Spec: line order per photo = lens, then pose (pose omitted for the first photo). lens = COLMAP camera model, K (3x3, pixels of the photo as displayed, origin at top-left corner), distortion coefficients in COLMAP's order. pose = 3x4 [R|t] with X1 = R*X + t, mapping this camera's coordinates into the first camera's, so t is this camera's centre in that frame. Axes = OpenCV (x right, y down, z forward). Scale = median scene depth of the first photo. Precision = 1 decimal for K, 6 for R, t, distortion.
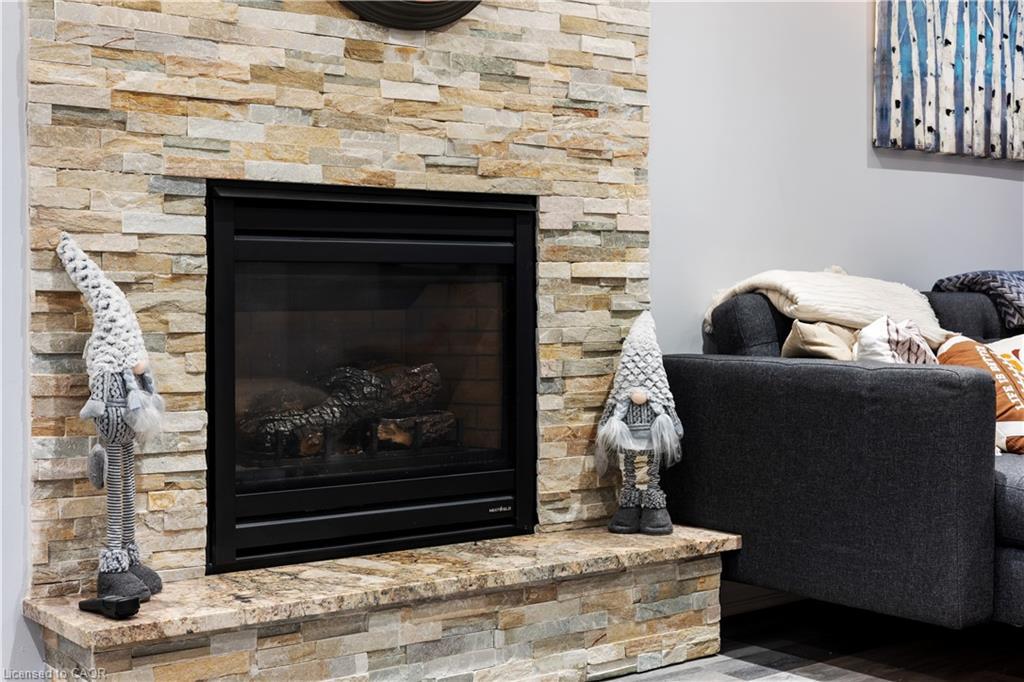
lens RADIAL K [[1470.0, 0, 512.0], [0, 1470.0, 341.0], [0, 0, 1]] dist [0.018193, 0.006091]
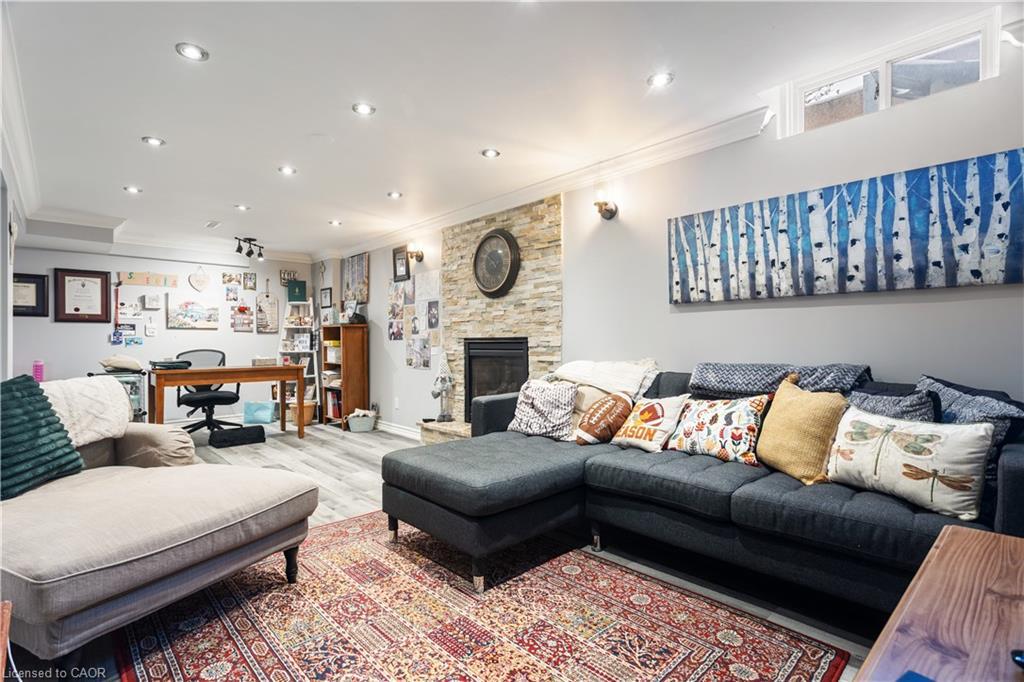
lens RADIAL K [[490.7, 0, 504.7], [0, 490.7, 340.9], [0, 0, 1]] dist [-0.000408, 0.000140]
pose [[0.081647, 0.002660, -0.996658, 1.156400], [-0.018332, 0.999831, 0.001166, -0.088930], [0.996493, 0.018176, 0.081682, 0.841864]]
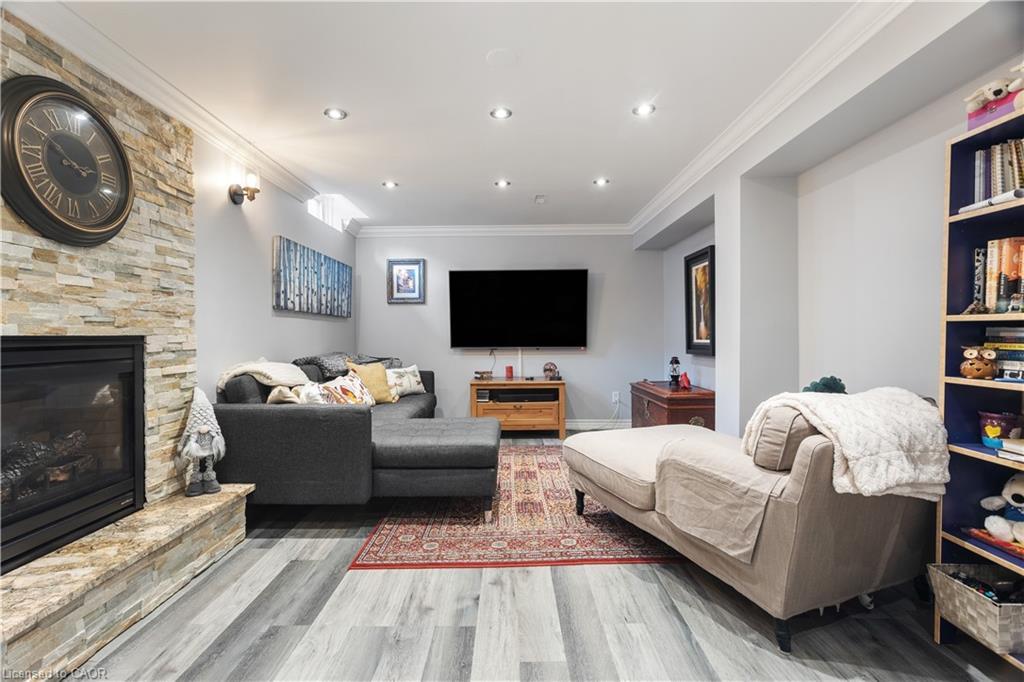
lens RADIAL K [[485.3, 0, 512.0], [0, 485.3, 341.0], [0, 0, 1]] dist [0.002959, 0.000337]
pose [[0.610774, -0.008429, 0.791760, -0.195693], [0.022274, 0.999731, -0.006540, -0.075623], [-0.791491, 0.021630, 0.610798, 0.214091]]
